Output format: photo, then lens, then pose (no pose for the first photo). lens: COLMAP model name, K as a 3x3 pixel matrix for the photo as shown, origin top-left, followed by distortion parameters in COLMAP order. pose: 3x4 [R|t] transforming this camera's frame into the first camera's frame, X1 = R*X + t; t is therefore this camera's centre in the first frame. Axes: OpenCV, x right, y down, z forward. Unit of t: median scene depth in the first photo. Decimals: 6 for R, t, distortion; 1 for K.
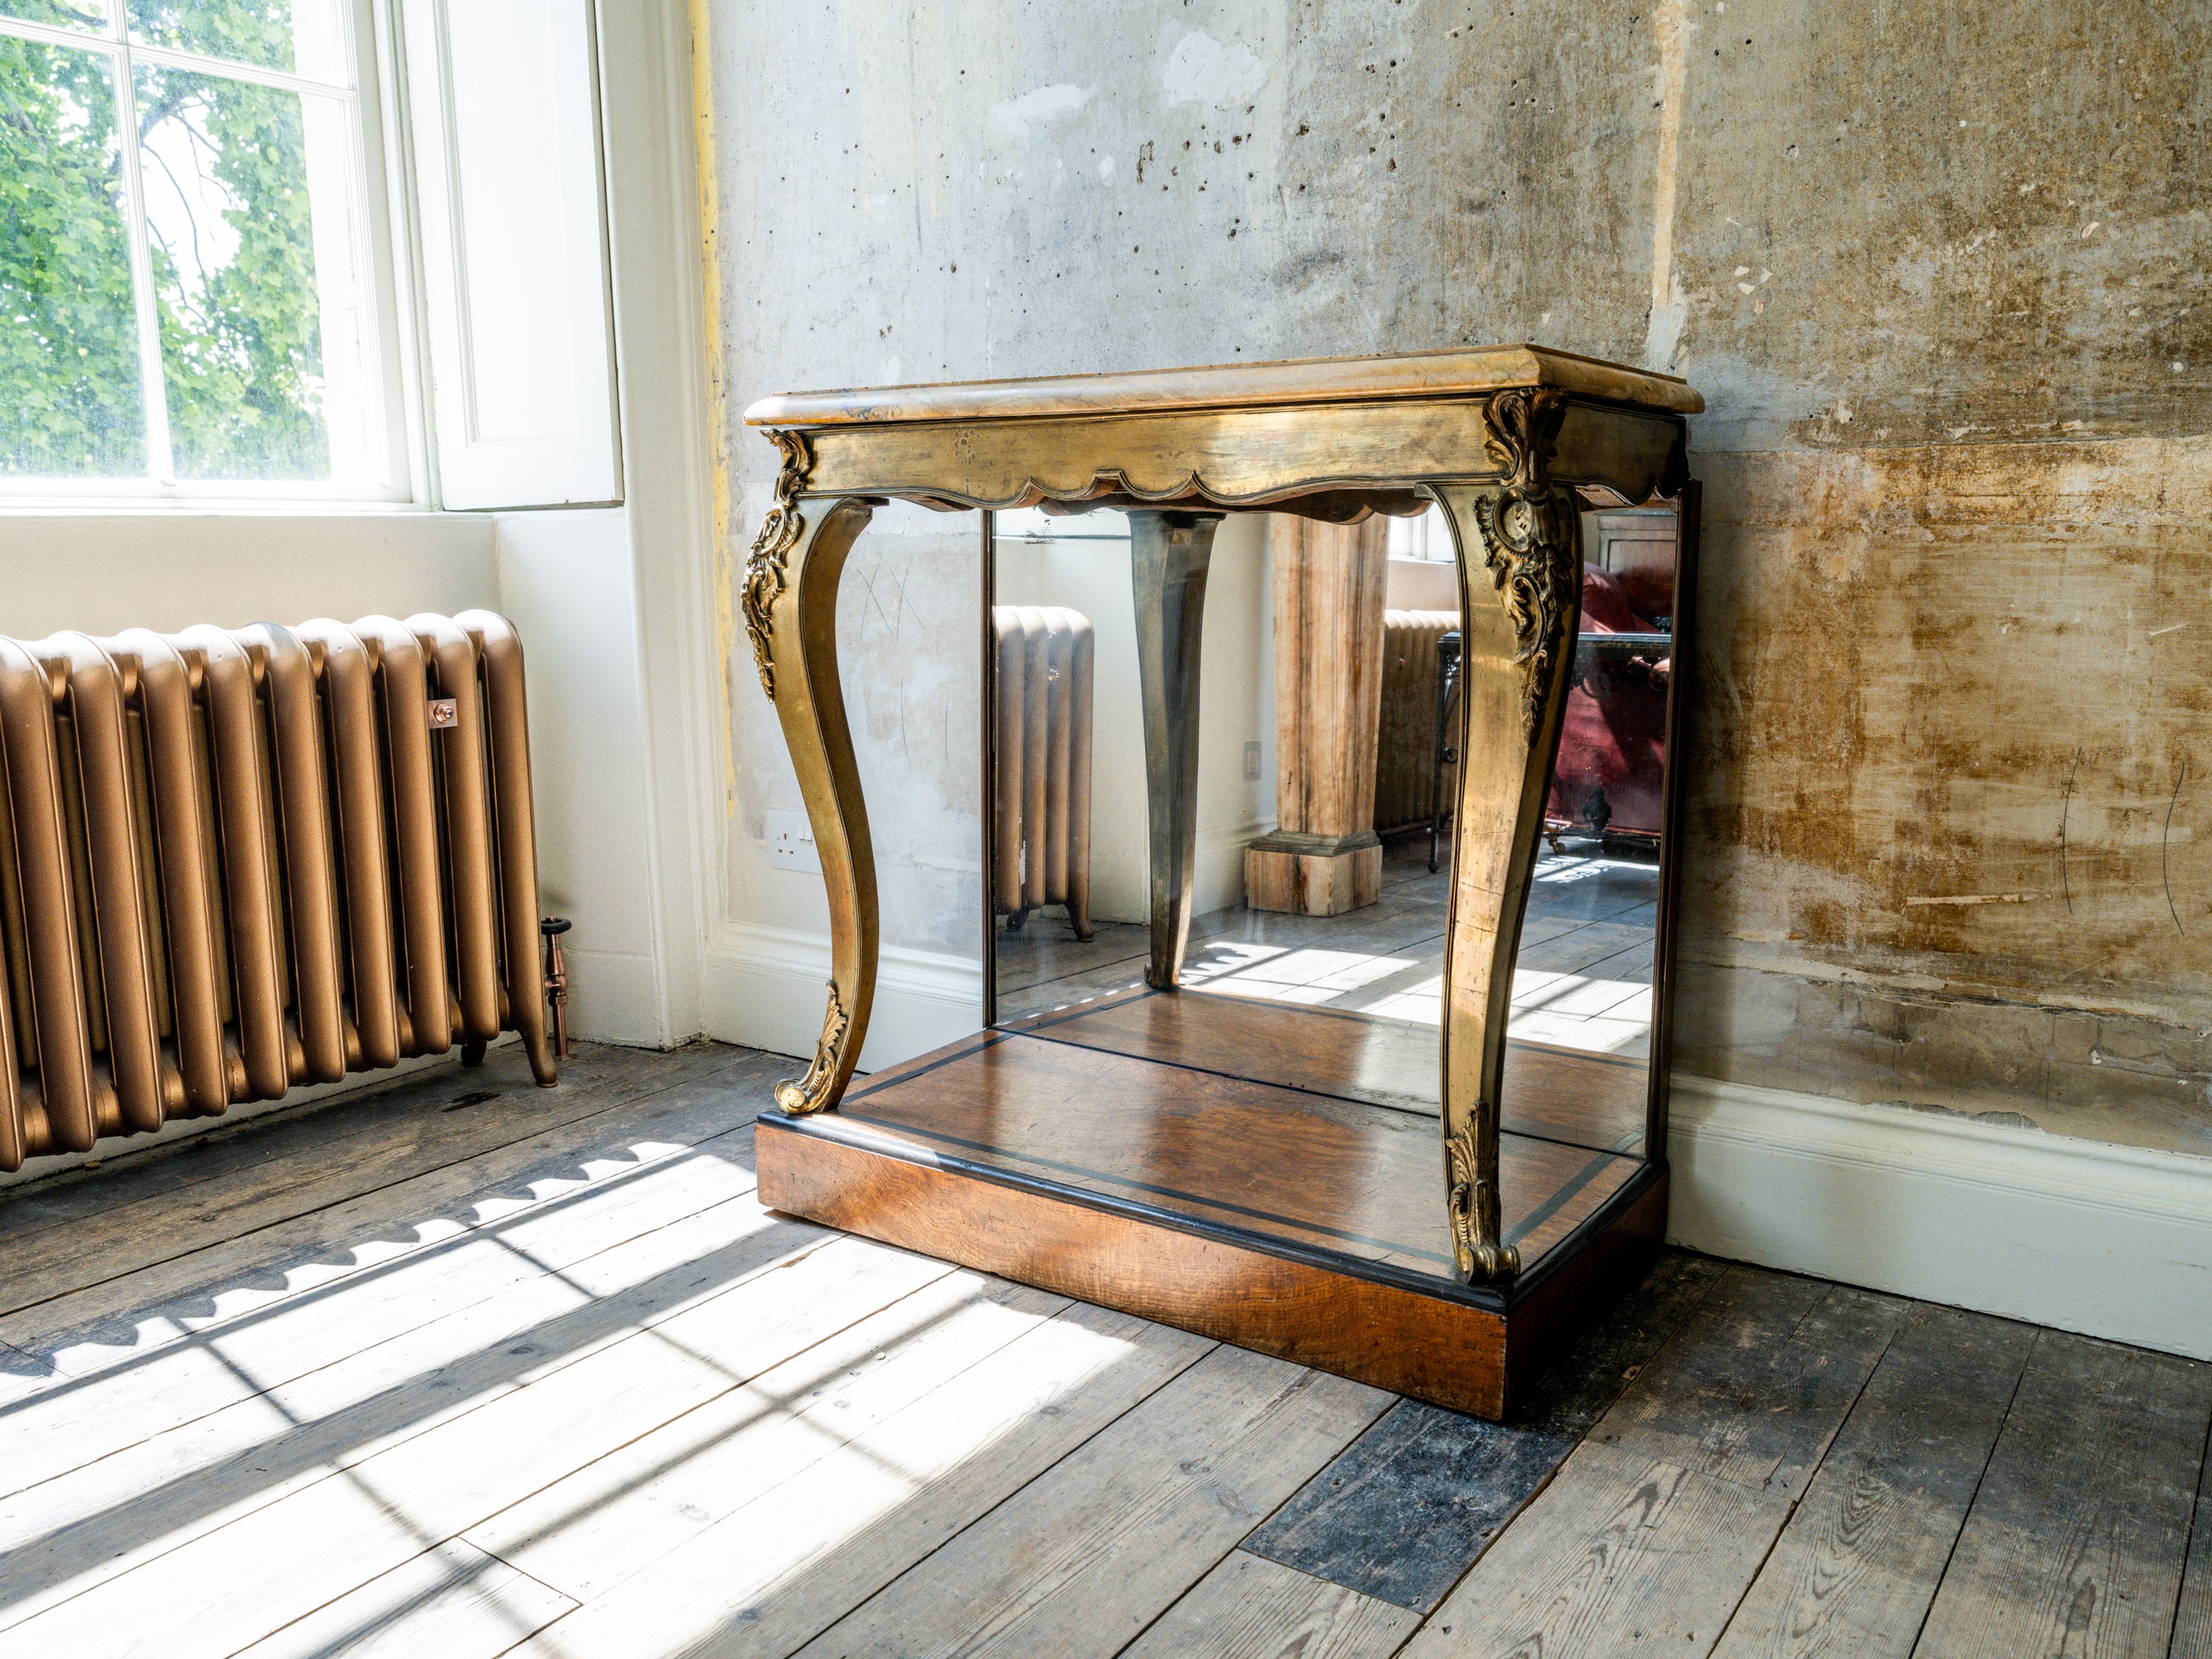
lens RADIAL K [[1776.8, 0, 1111.2], [0, 1776.8, 827.9], [0, 0, 1]] dist [-0.024801, 0.038224]
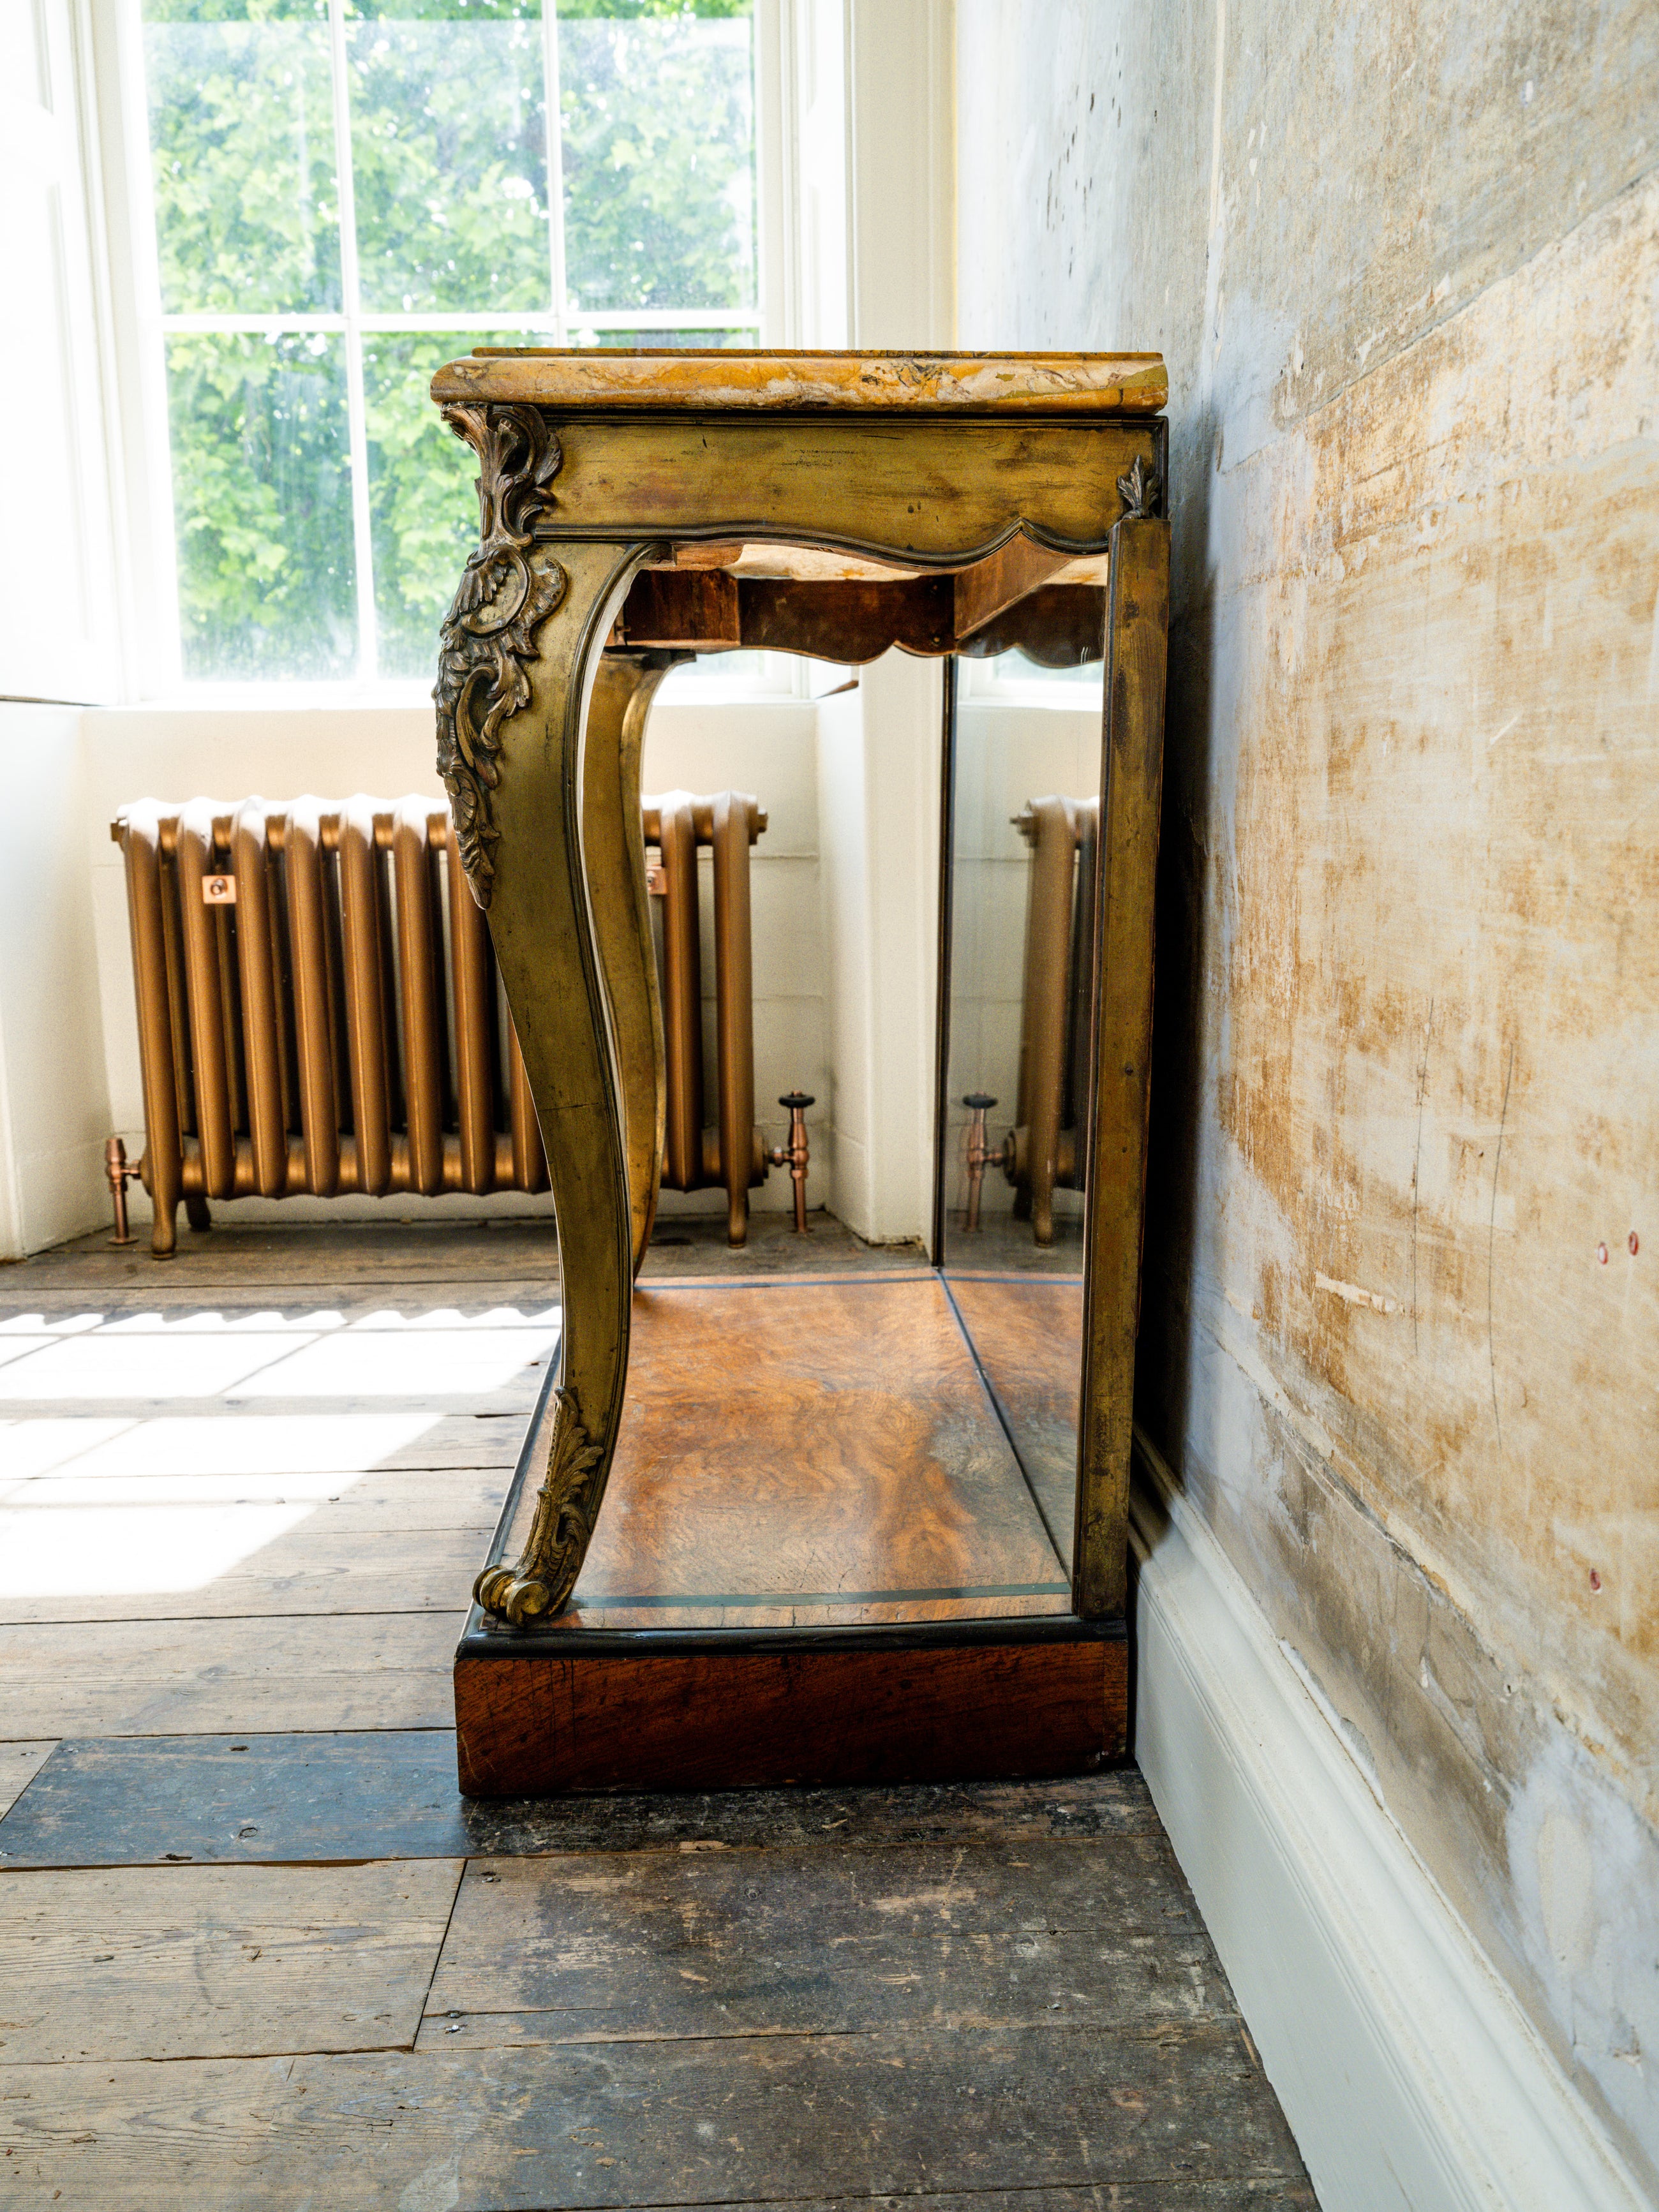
lens RADIAL K [[1812.9, 0, 828.1], [0, 1812.9, 1103.9], [0, 0, 1]] dist [0.018582, -0.035241]
pose [[0.598796, 0.133226, -0.789743, 0.783691], [-0.125937, 0.989463, 0.071430, -0.030242], [0.790938, 0.056686, 0.609264, 0.555328]]
